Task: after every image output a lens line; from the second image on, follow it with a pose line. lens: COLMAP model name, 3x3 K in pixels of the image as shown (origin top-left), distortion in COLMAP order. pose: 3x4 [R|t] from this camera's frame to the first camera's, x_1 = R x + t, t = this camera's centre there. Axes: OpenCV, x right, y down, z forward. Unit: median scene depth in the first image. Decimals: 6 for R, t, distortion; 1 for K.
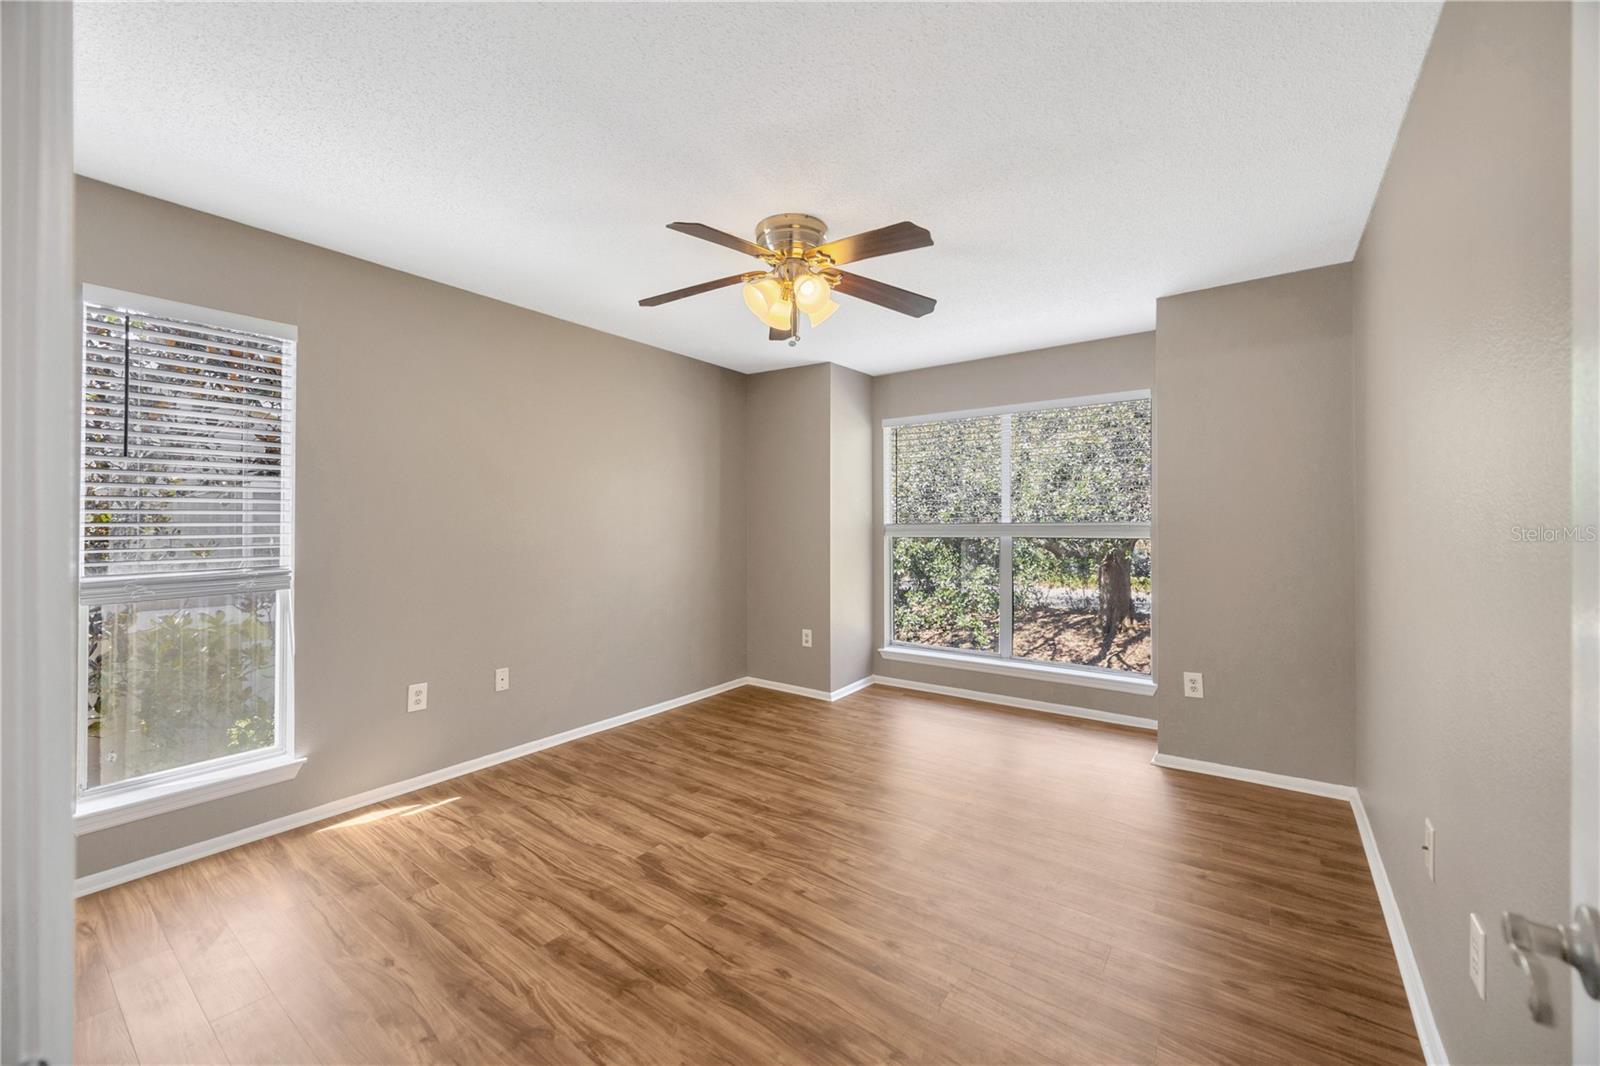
lens RADIAL K [[614.7, 0, 797.6], [0, 614.7, 524.9], [0, 0, 1]] dist [-0.001756, -0.000303]
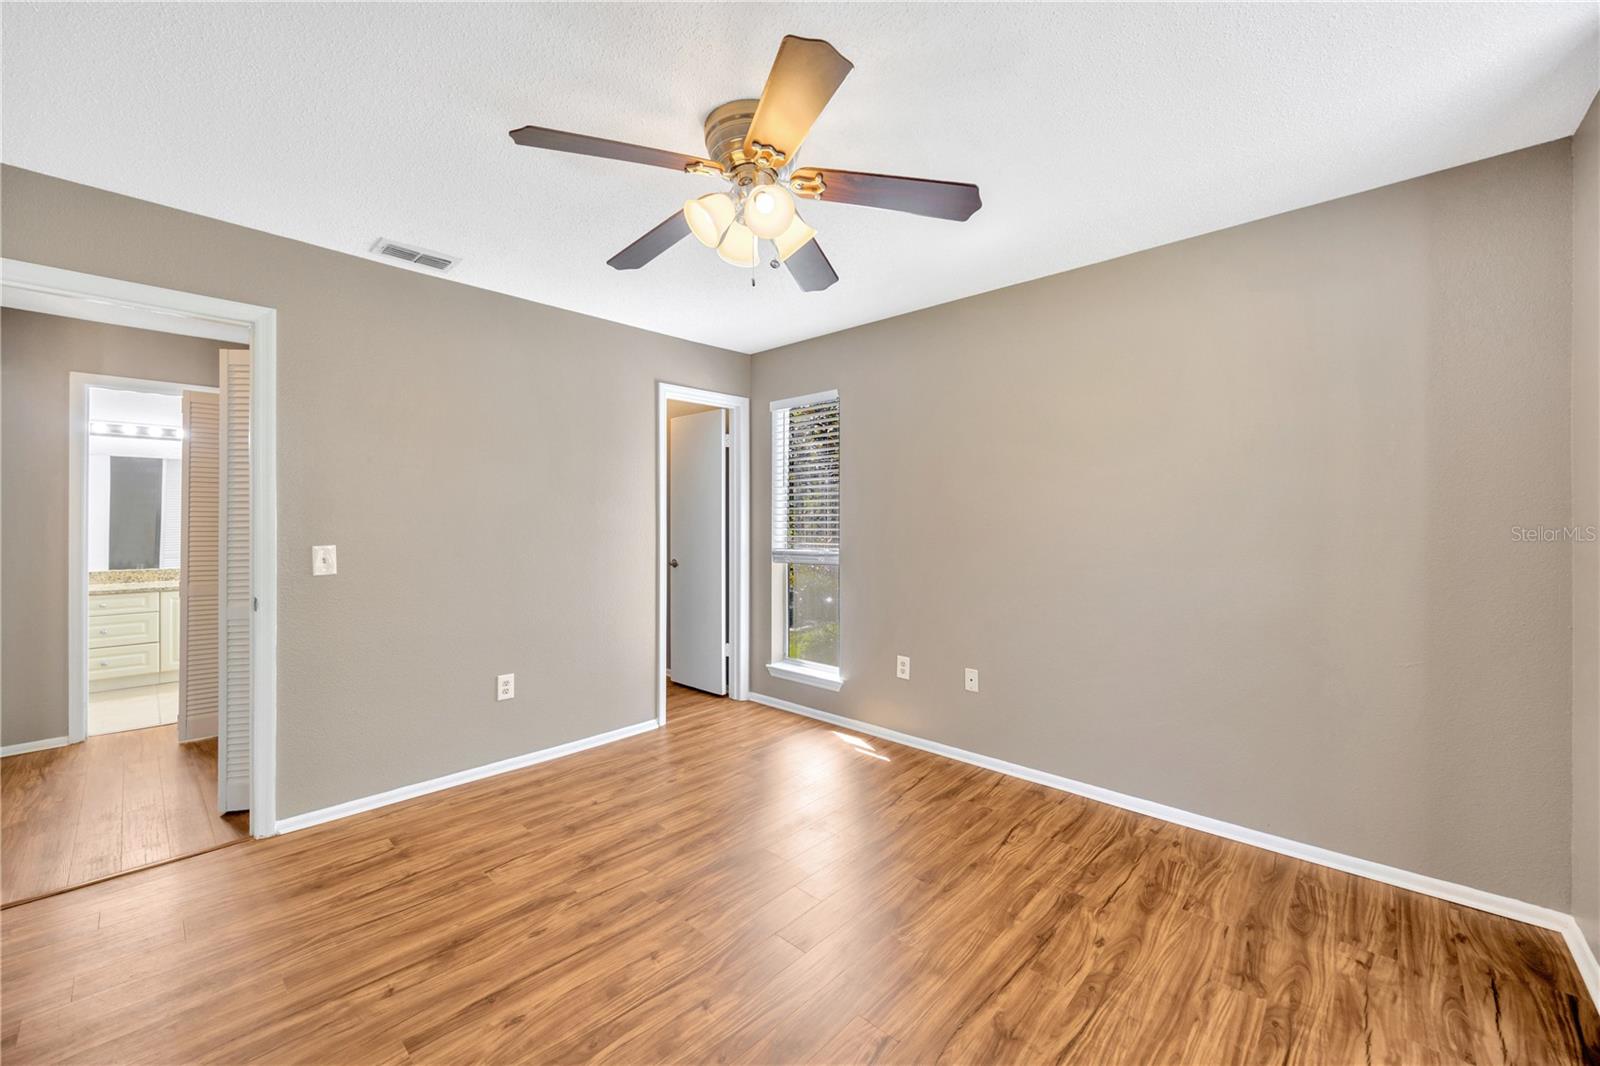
lens RADIAL K [[619.4, 0, 800.0], [0, 619.4, 538.3], [0, 0, 1]] dist [-0.001320, -0.000302]
pose [[-0.116346, 0.028298, -0.992806, 0.634172], [0.002551, 0.999599, 0.028193, -0.005414], [0.993206, 0.000748, -0.116371, 1.008324]]
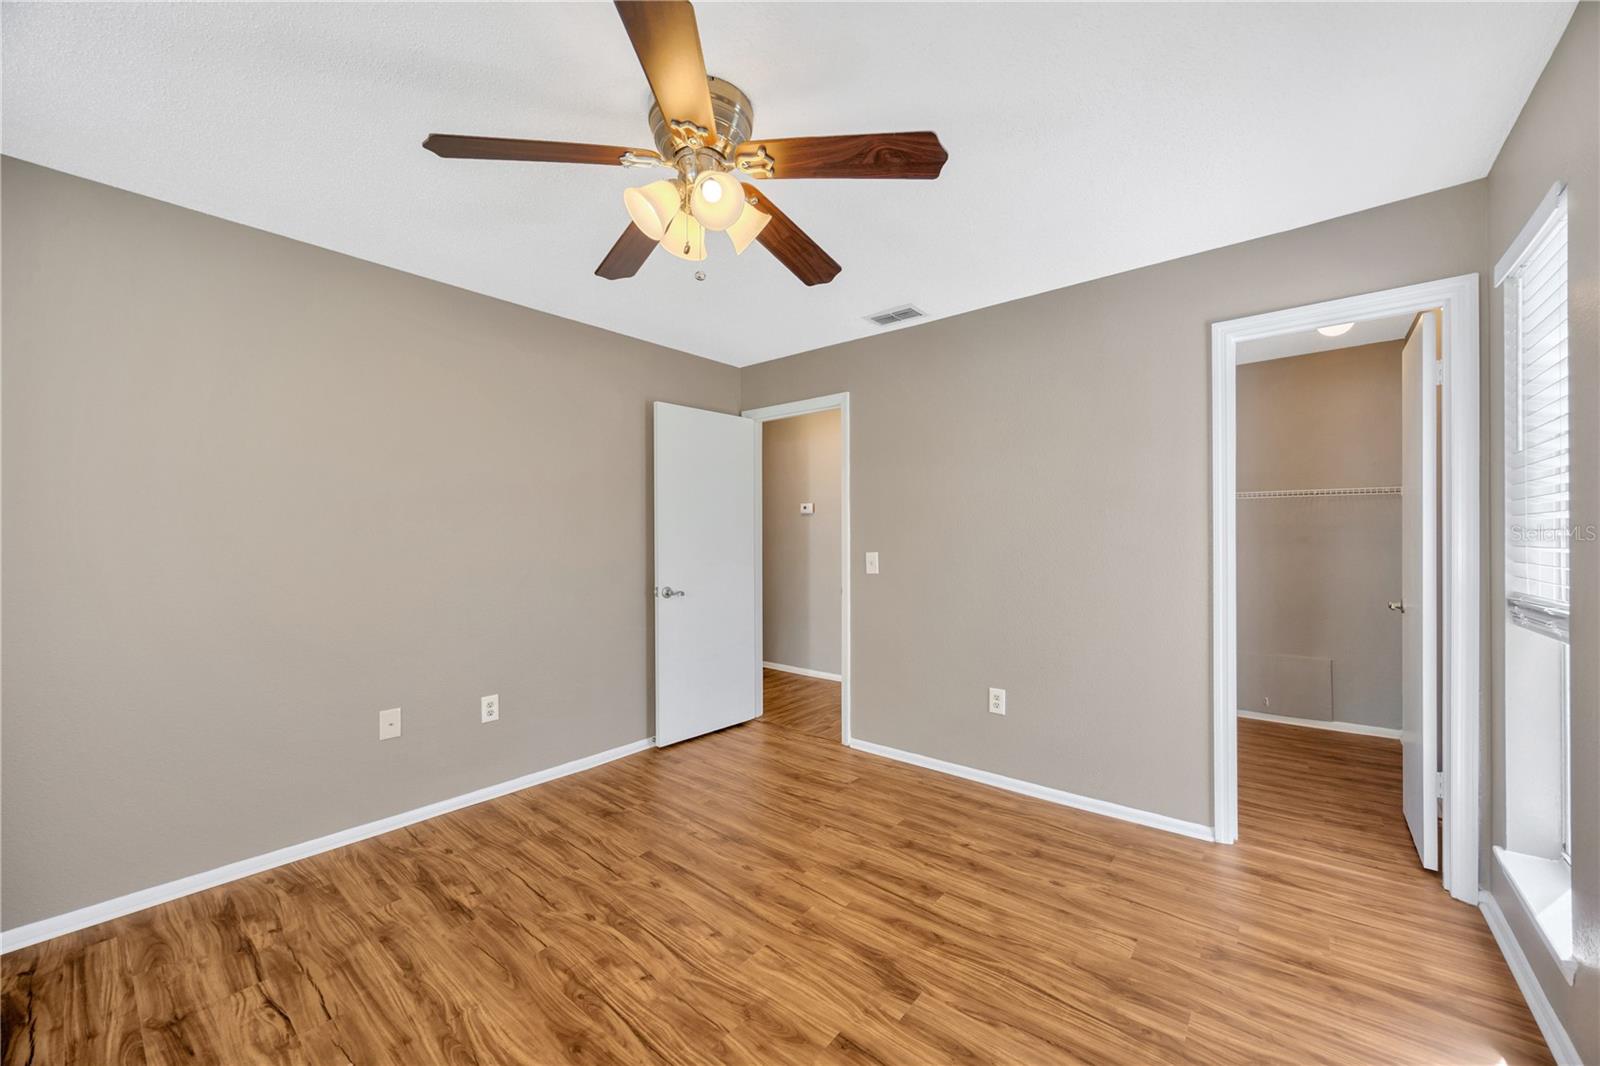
lens RADIAL K [[619.4, 0, 800.0], [0, 619.4, 538.3], [0, 0, 1]] dist [-0.001320, -0.000302]
pose [[-0.998348, 0.007619, 0.056957, -0.141269], [0.007727, 0.999969, 0.001678, -0.003052], [-0.056942, 0.002115, -0.998375, 1.493515]]
